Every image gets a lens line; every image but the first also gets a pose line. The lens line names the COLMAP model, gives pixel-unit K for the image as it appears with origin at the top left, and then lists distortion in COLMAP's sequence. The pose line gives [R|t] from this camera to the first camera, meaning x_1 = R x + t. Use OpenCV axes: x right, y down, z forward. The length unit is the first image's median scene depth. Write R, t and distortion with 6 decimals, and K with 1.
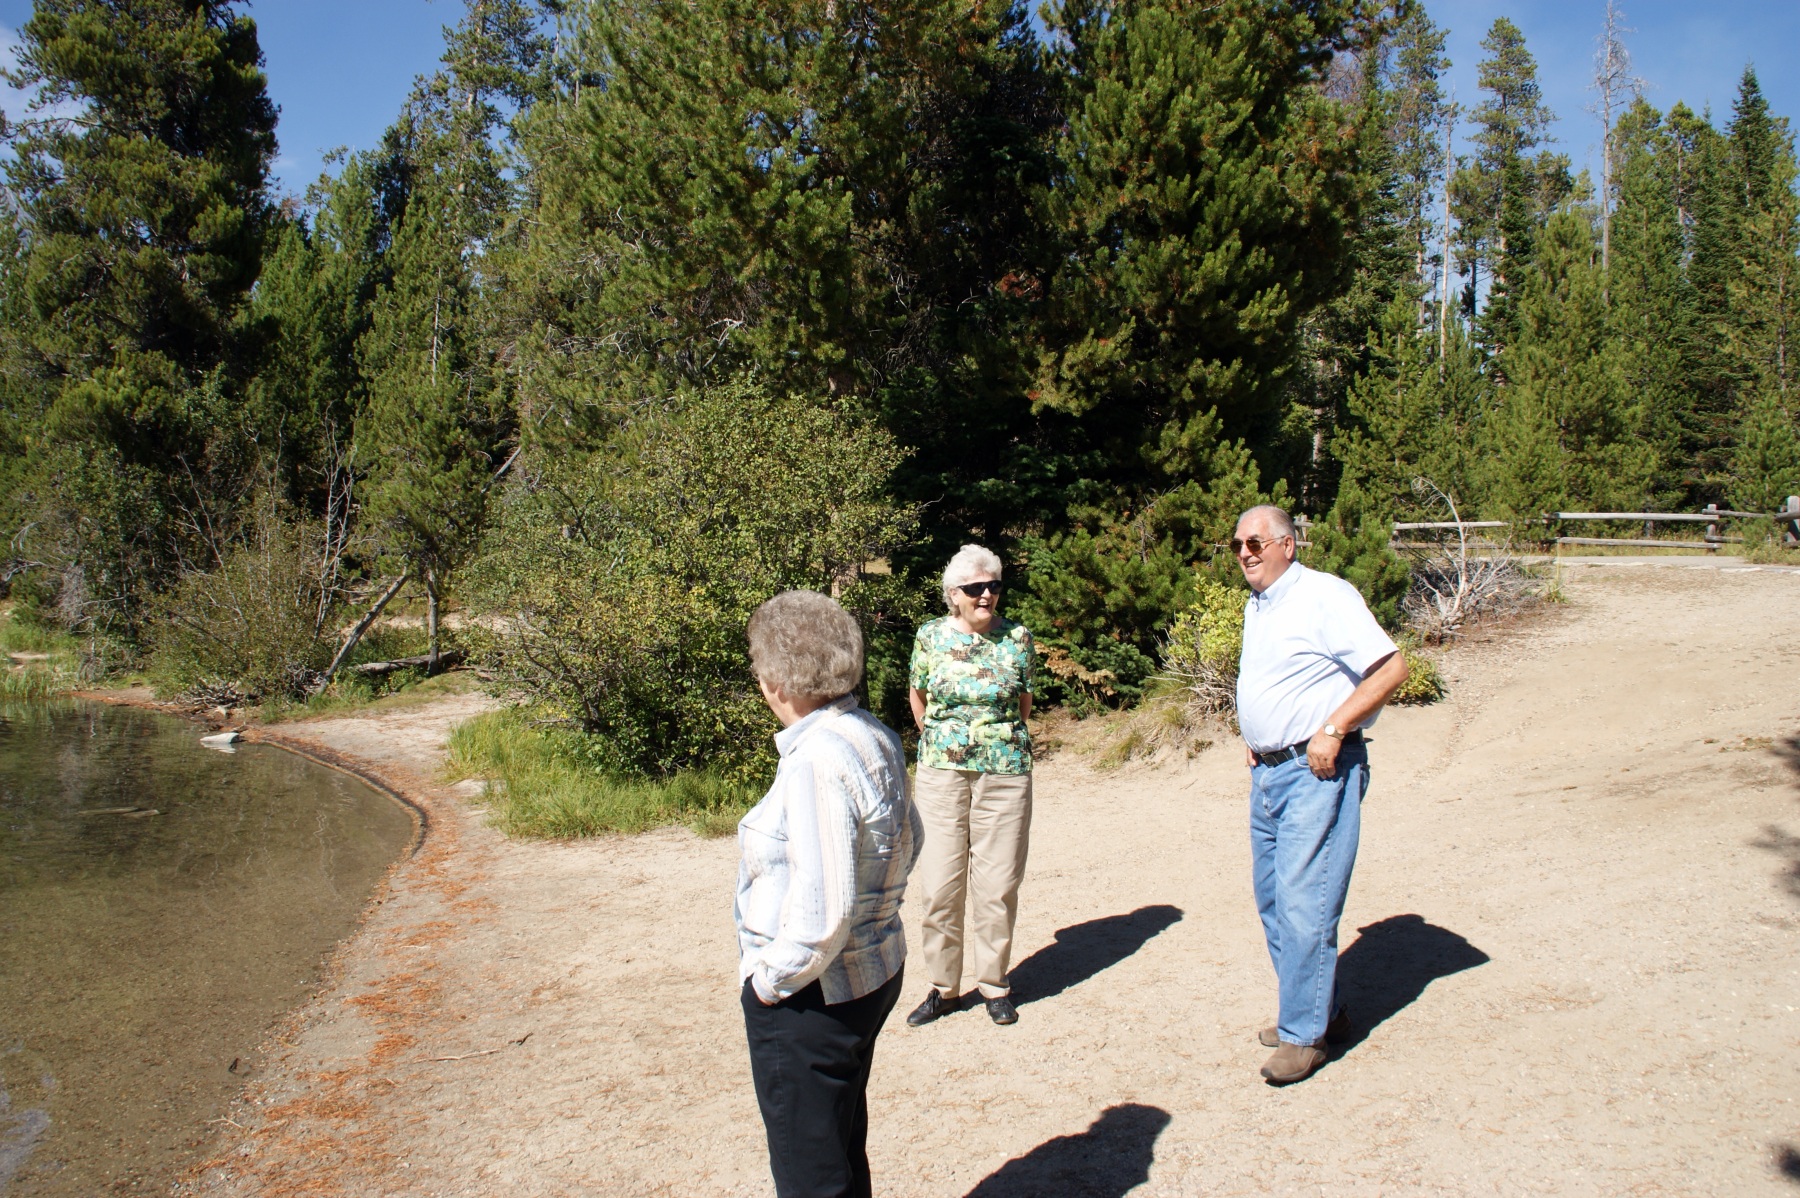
lens RADIAL K [[1421.8, 0, 890.7], [0, 1421.8, 600.6], [0, 0, 1]] dist [-0.164602, 0.121705]
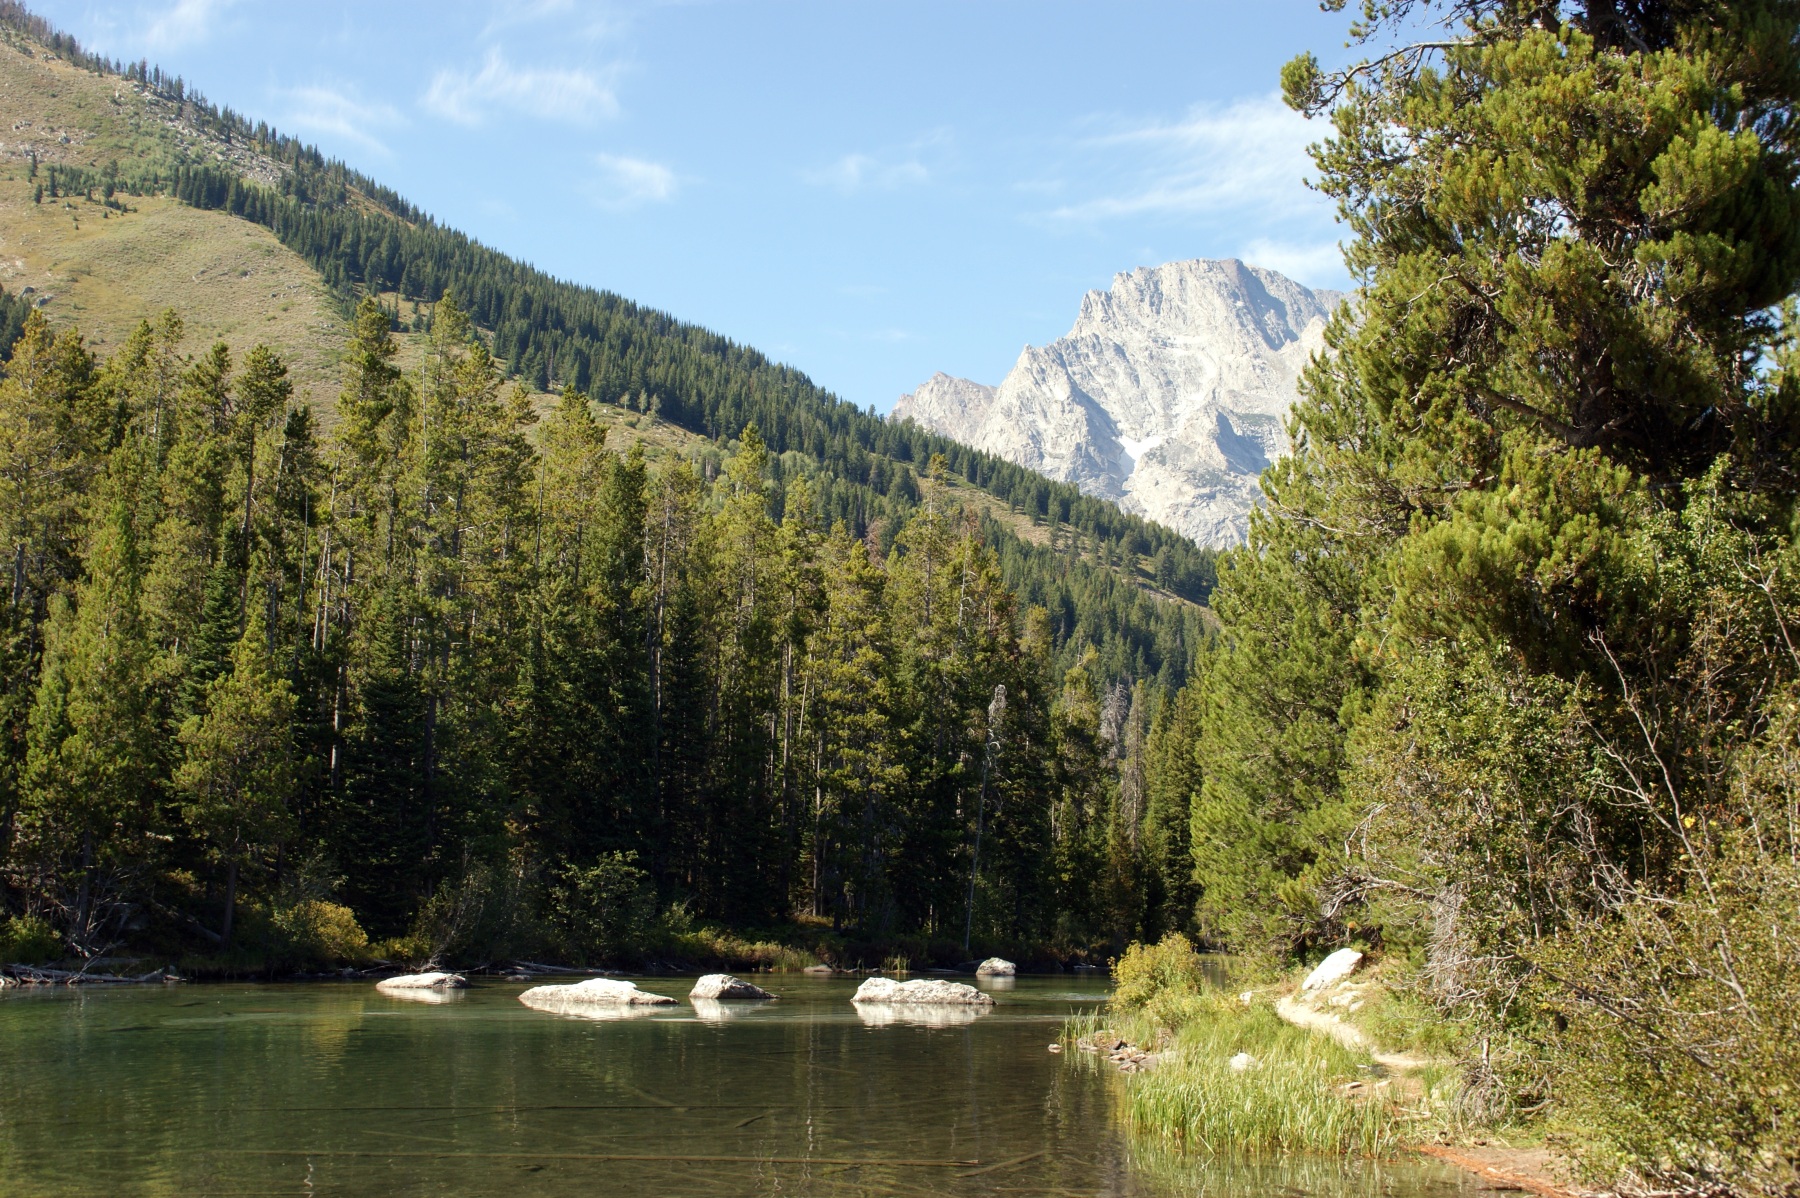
lens RADIAL K [[2442.4, 0, 891.9], [0, 2442.4, 603.9], [0, 0, 1]] dist [0.040999, 0.452355]
pose [[0.678533, -0.095294, -0.728363, -0.070305], [-0.011654, 0.990028, -0.140386, 0.000572], [0.734477, 0.103745, 0.670656, 0.237461]]
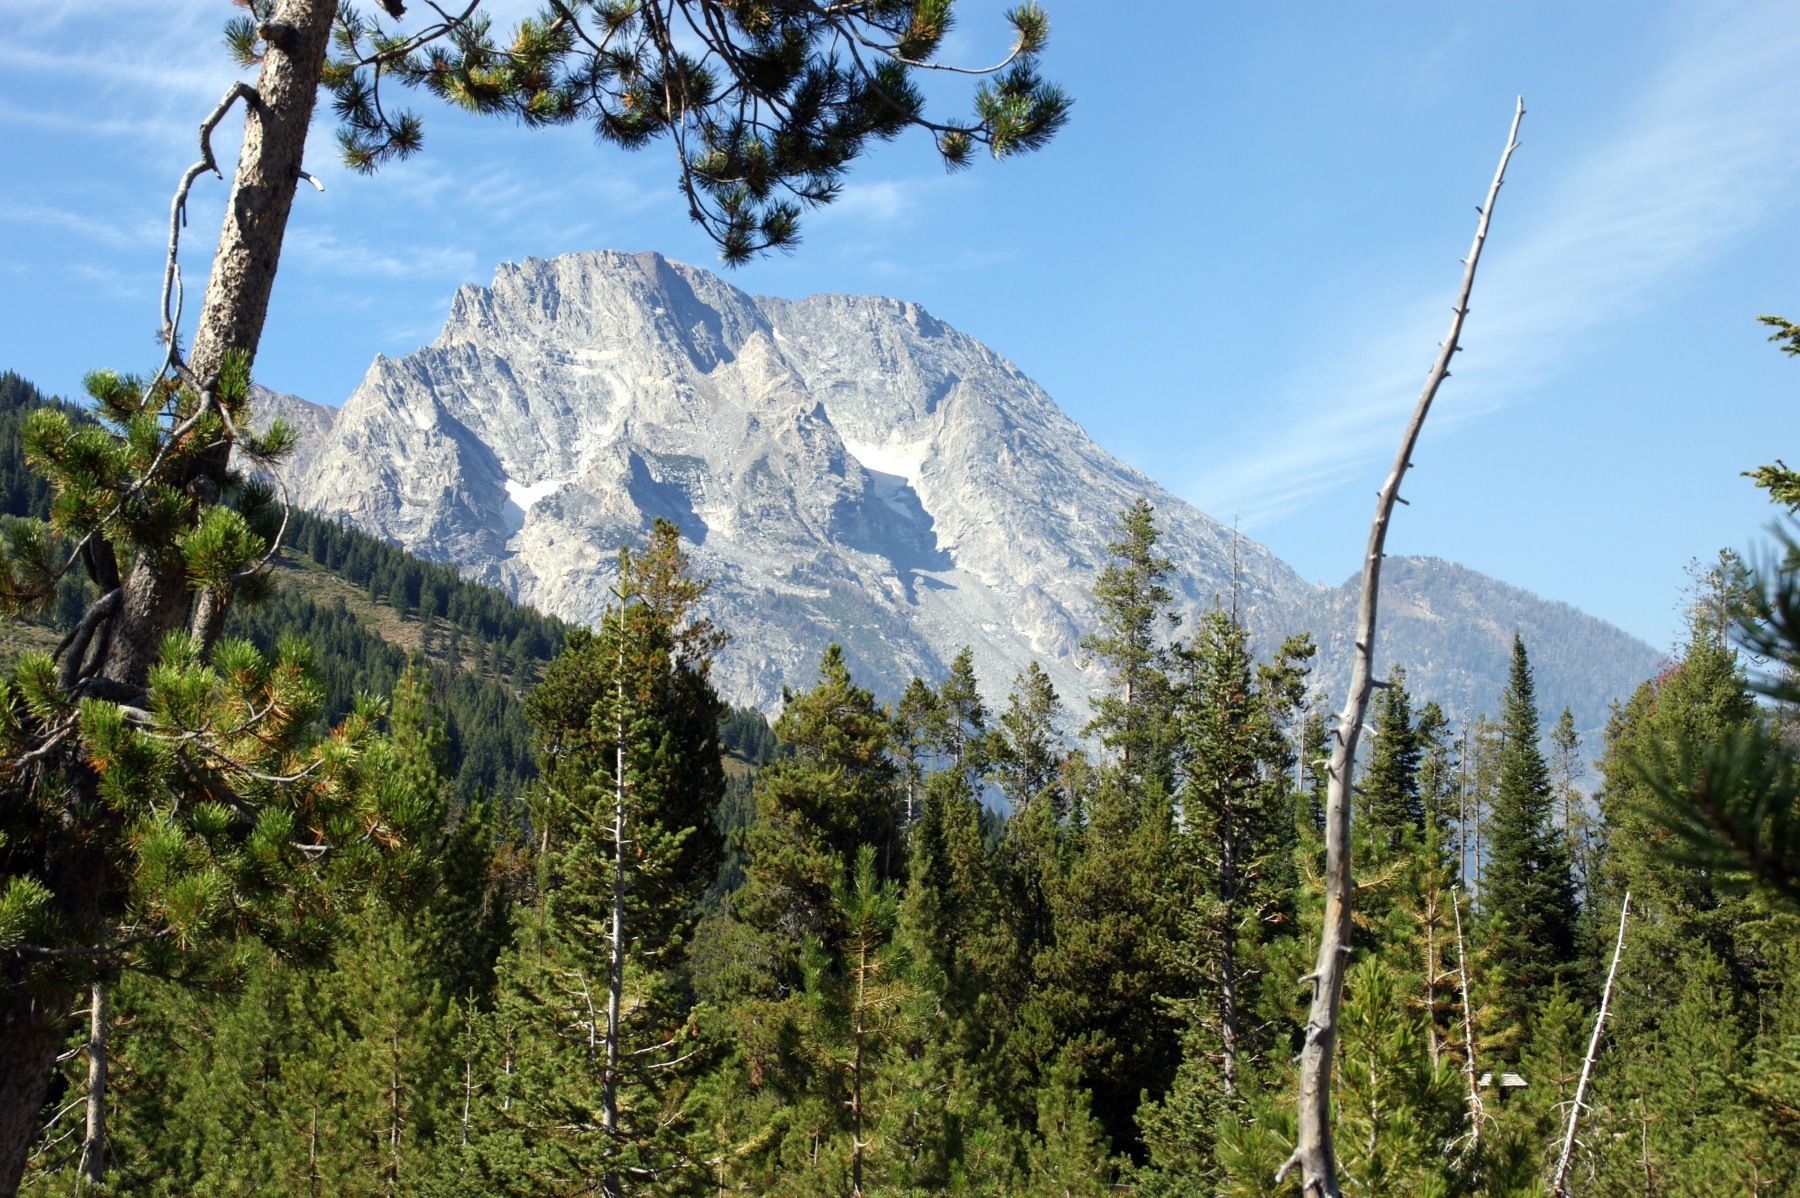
lens RADIAL K [[3276.3, 0, 900.0], [0, 3276.3, 599.0], [0, 0, 1]] dist [0.235236, 0.028841]
pose [[0.819558, -0.104228, -0.563437, 1.817532], [0.011049, 0.986009, -0.166325, -0.056312], [0.572889, 0.130088, 0.809243, -2.211760]]
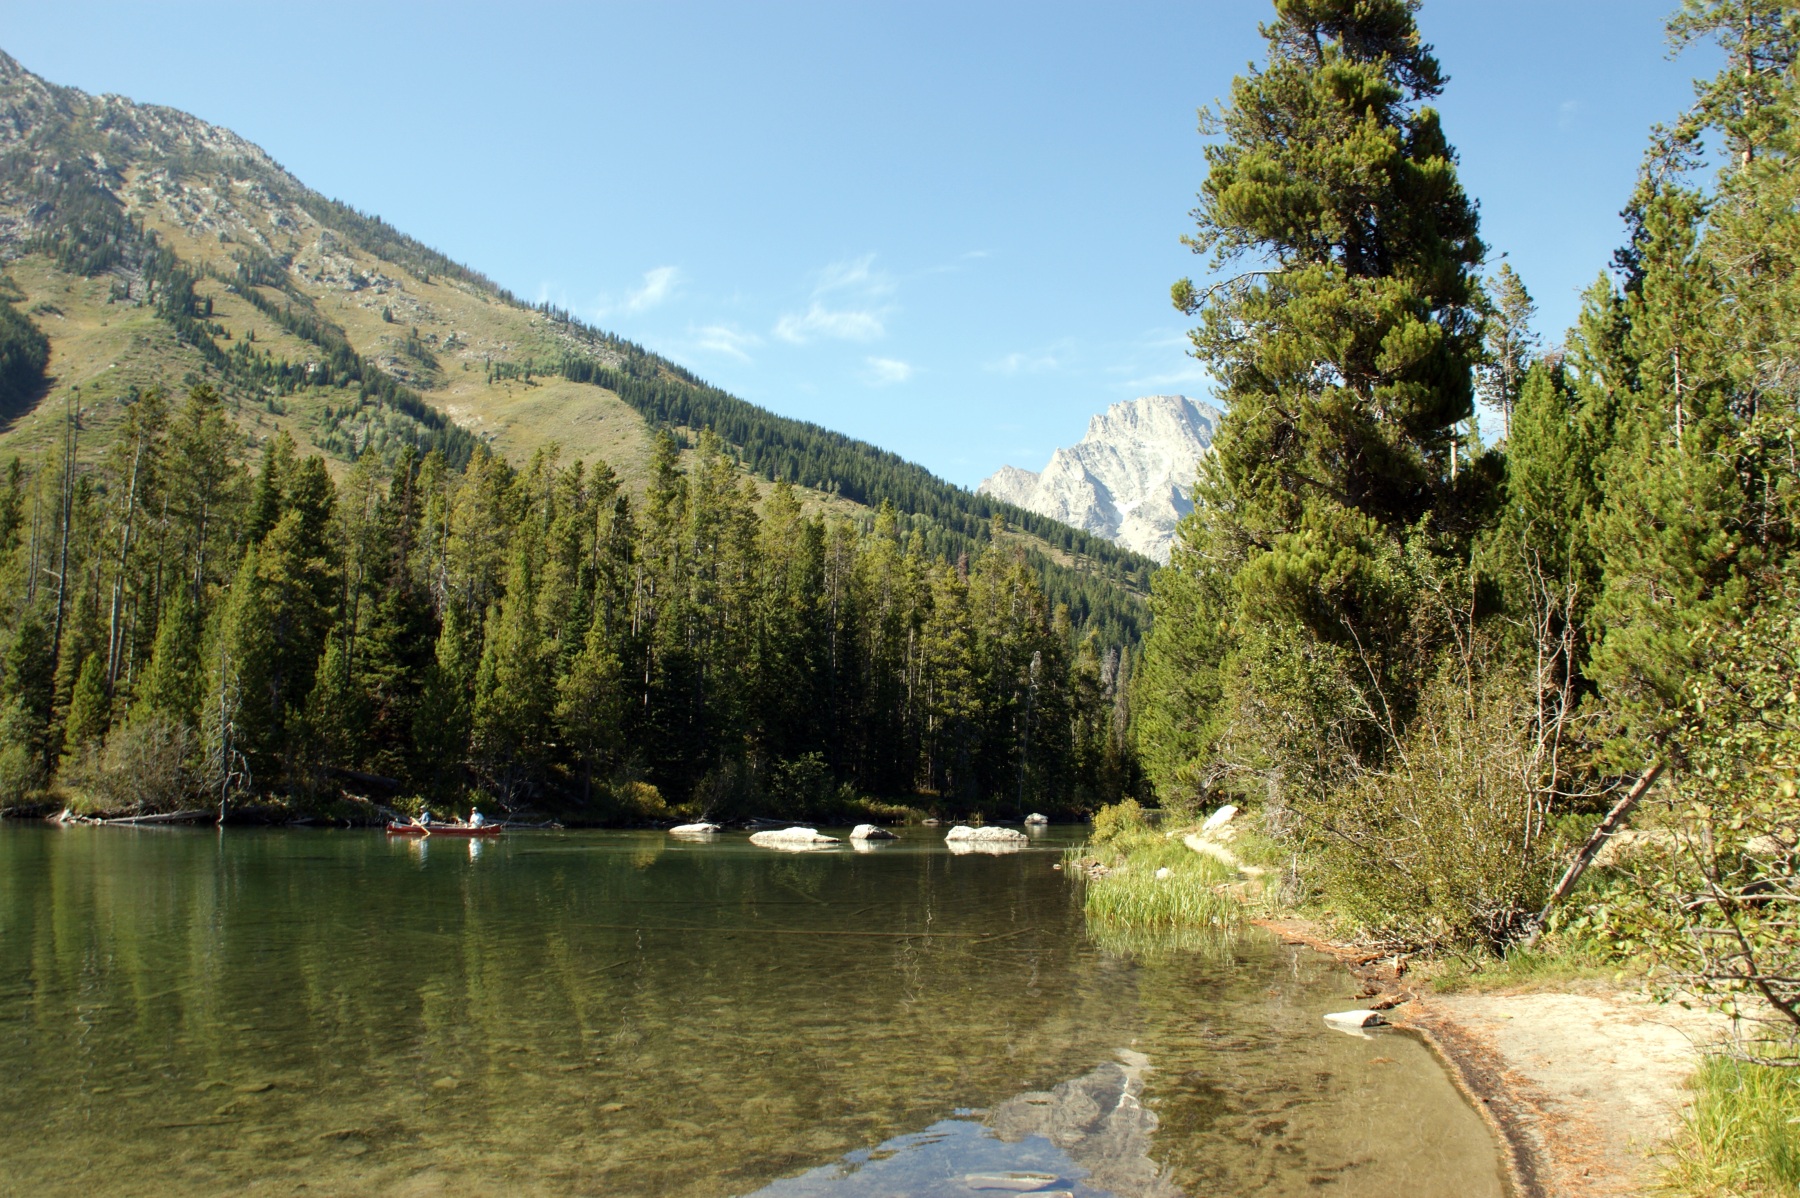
lens RADIAL K [[1454.9, 0, 889.3], [0, 1454.9, 604.6], [0, 0, 1]] dist [-0.169535, 0.141821]
pose [[0.630158, -0.105200, -0.769308, -0.052526], [-0.004903, 0.990220, -0.139426, -0.001066], [0.776452, 0.091632, 0.623479, 0.254585]]
